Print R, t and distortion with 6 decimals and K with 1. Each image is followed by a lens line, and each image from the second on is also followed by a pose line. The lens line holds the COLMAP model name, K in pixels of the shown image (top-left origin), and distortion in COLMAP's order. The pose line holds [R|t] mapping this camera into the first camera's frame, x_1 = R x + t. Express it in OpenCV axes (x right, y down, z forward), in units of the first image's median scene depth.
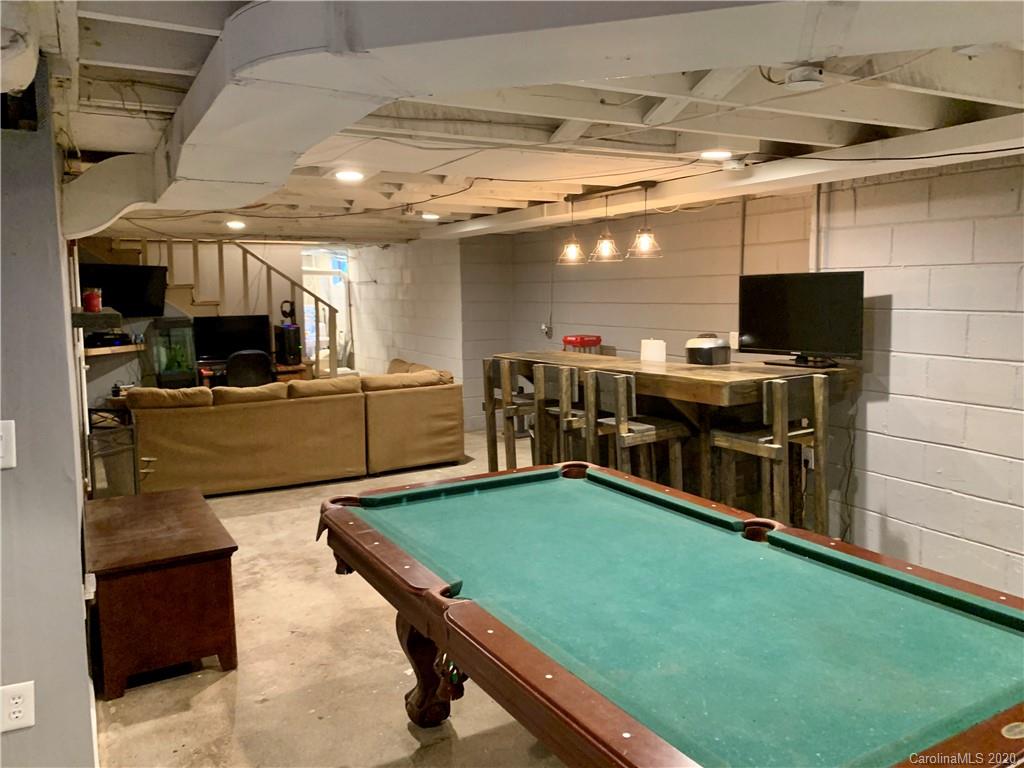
lens RADIAL K [[782.5, 0, 515.8], [0, 782.5, 382.2], [0, 0, 1]] dist [0.005330, -0.014216]
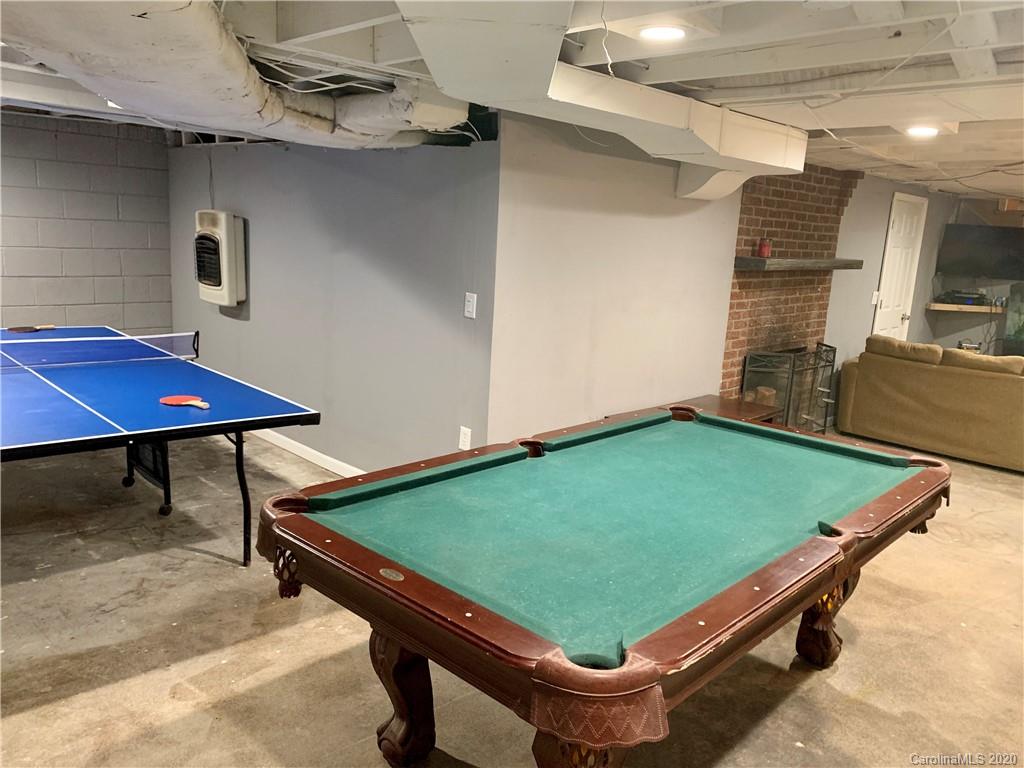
lens RADIAL K [[782.5, 0, 517.3], [0, 782.5, 387.3], [0, 0, 1]] dist [0.005330, -0.014216]
pose [[0.282638, 0.215381, -0.934734, 0.424819], [-0.168571, 0.970453, 0.172640, -0.025862], [0.944298, 0.108775, 0.310594, 0.175426]]
